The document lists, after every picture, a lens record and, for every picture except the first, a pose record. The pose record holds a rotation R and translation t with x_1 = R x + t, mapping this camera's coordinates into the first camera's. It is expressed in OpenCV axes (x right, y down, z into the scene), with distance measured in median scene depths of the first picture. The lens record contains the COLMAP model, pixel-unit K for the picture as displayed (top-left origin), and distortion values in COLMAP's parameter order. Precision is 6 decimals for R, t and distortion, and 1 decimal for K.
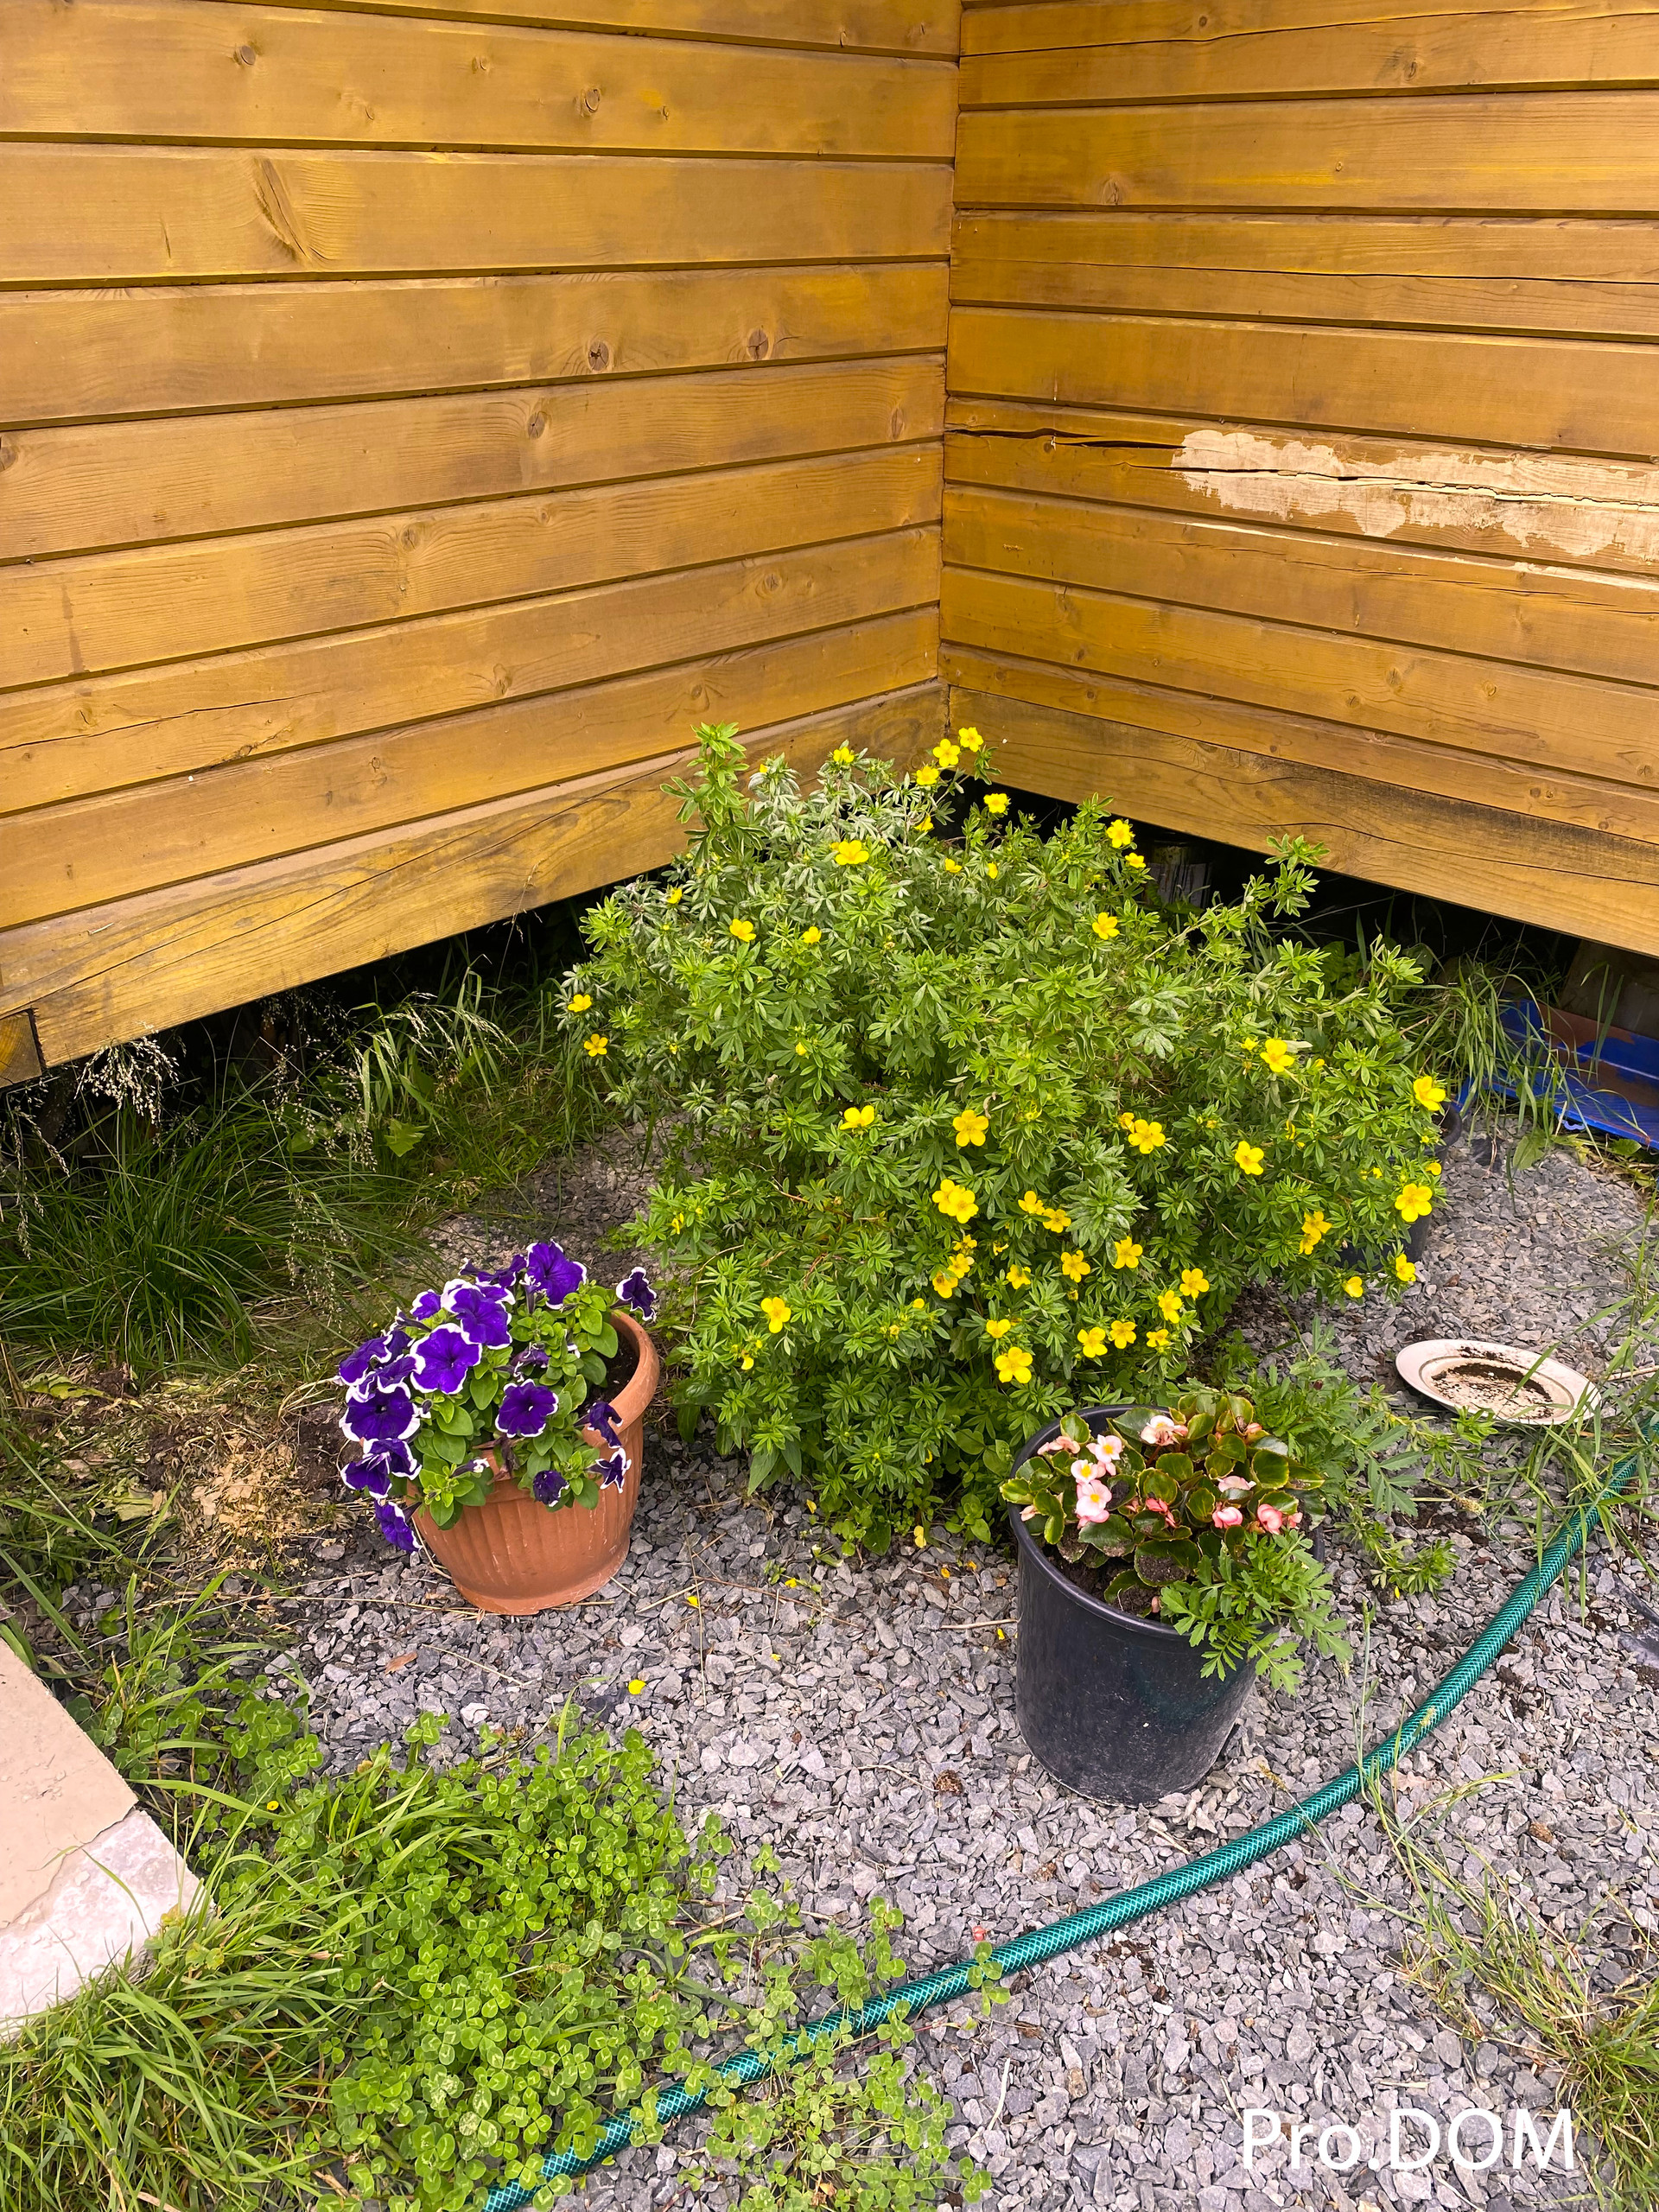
lens RADIAL K [[1671.9, 0, 829.5], [0, 1671.9, 1106.0], [0, 0, 1]] dist [-0.010160, -0.002456]
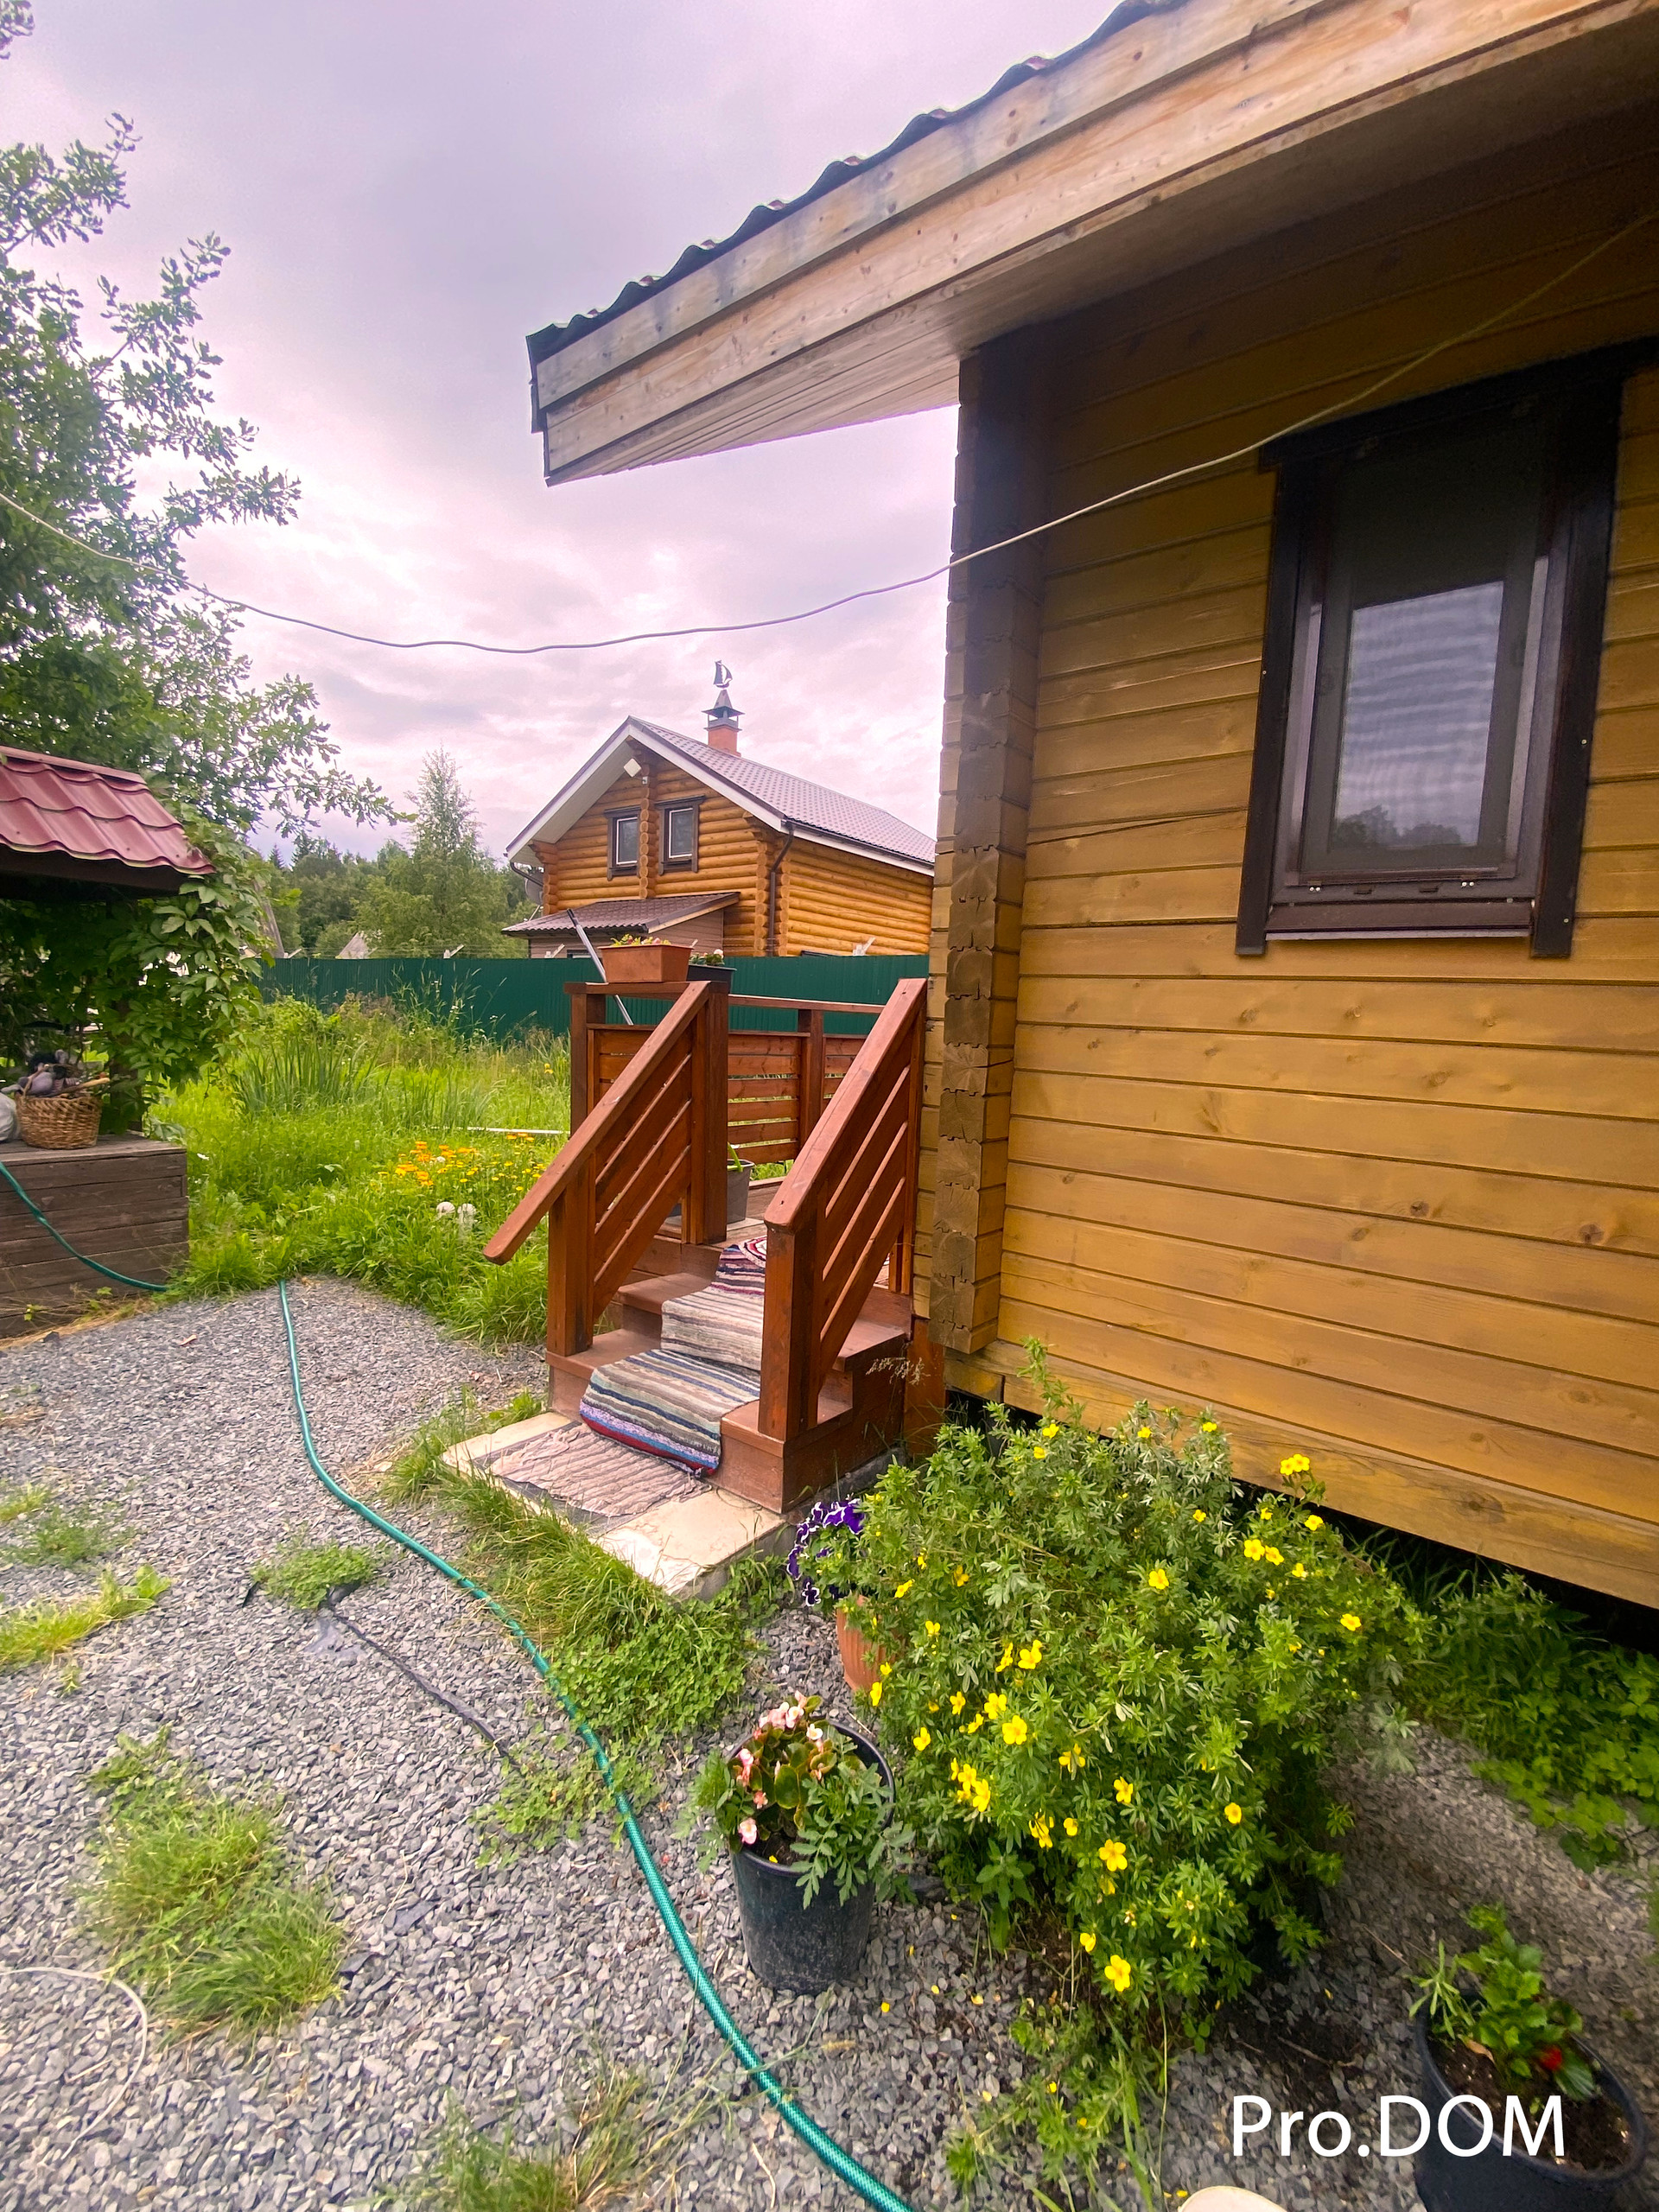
lens RADIAL K [[893.1, 0, 829.5], [0, 893.1, 1106.0], [0, 0, 1]] dist [0.003011, -0.014823]
pose [[0.127965, 0.103229, -0.986392, 0.683101], [-0.516498, 0.855991, 0.022577, -0.267447], [0.846673, 0.506580, 0.162855, 0.321840]]
